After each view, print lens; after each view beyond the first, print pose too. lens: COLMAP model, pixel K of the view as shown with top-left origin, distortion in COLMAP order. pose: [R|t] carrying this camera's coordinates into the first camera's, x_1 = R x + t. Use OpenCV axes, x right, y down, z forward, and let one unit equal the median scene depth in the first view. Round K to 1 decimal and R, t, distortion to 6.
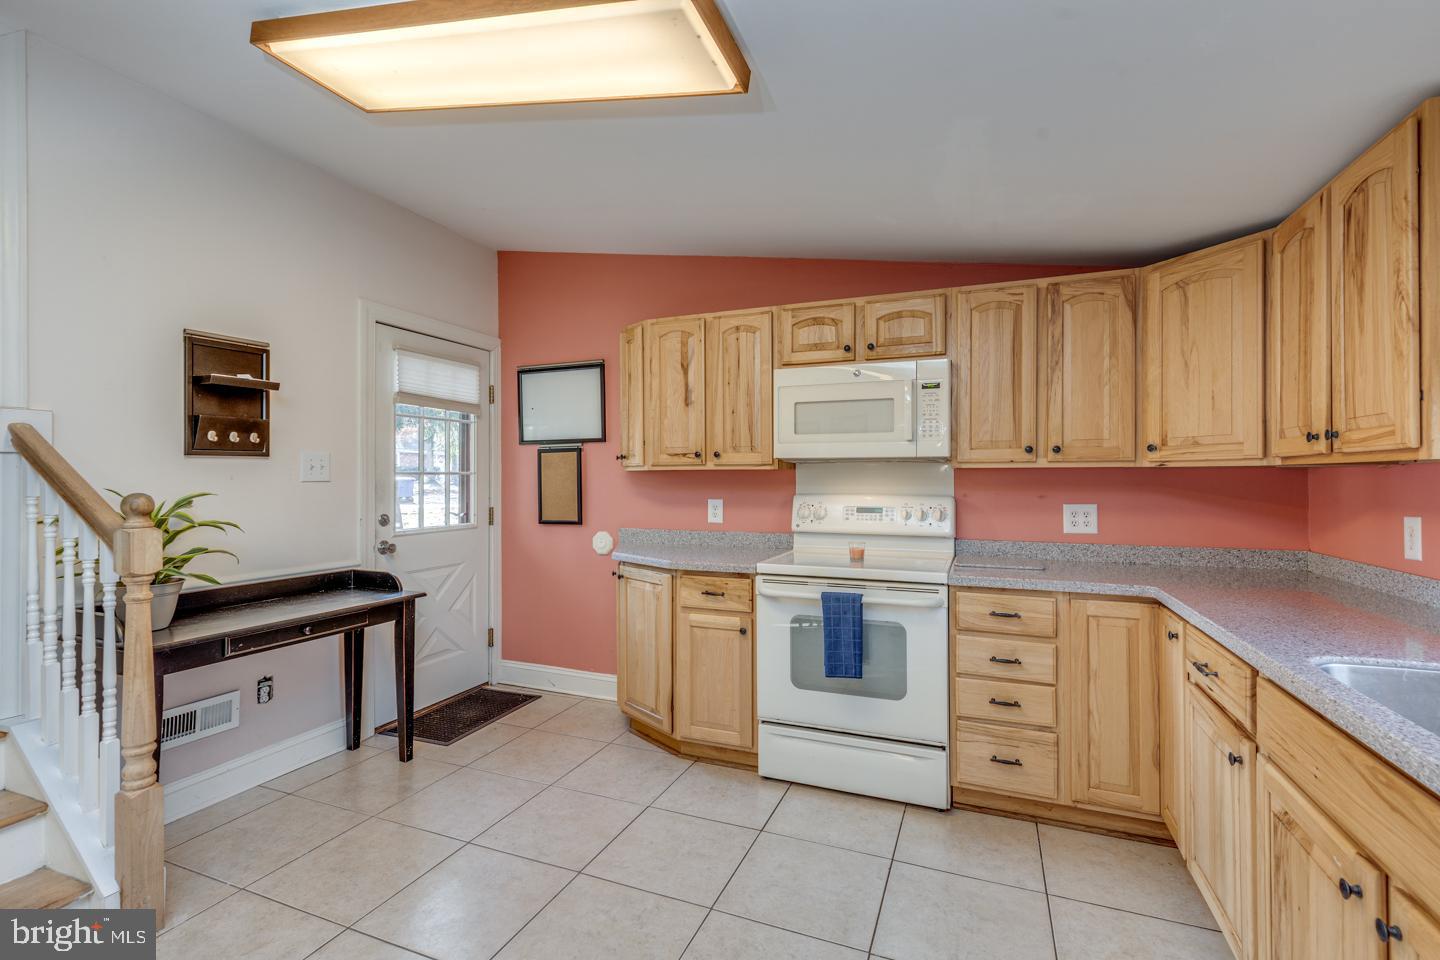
lens RADIAL K [[652.3, 0, 719.9], [0, 652.3, 478.9], [0, 0, 1]] dist [0.008222, -0.002015]
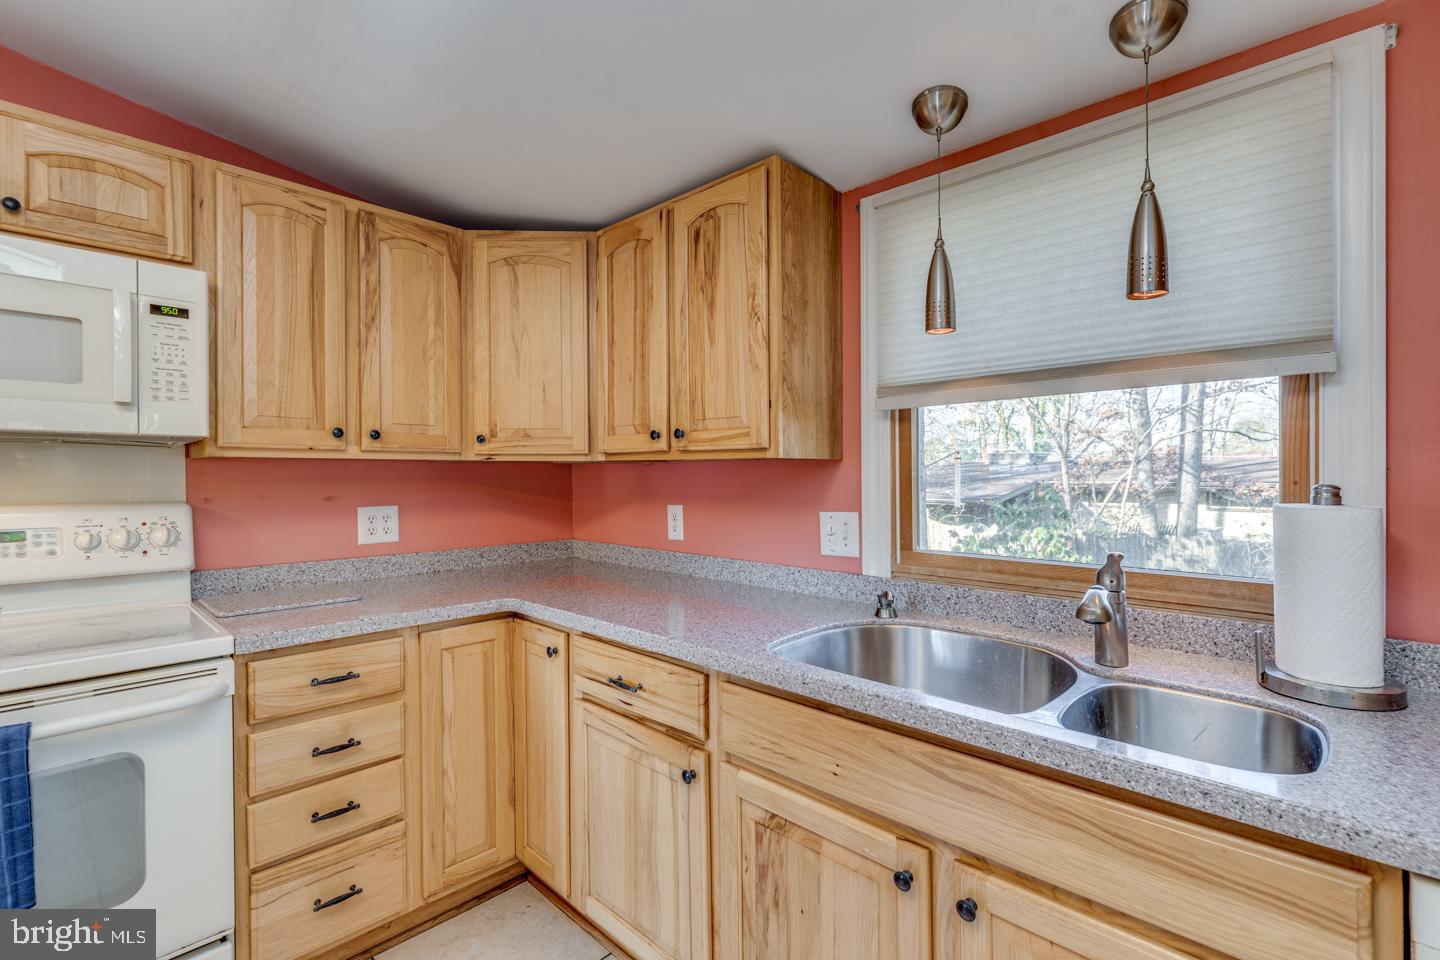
lens RADIAL K [[652.3, 0, 722.2], [0, 652.3, 476.3], [0, 0, 1]] dist [0.008222, -0.002015]
pose [[0.369667, -0.004309, 0.929154, -0.035533], [0.000788, 0.999990, 0.004324, -0.000745], [-0.929164, -0.000866, 0.369667, 0.383981]]
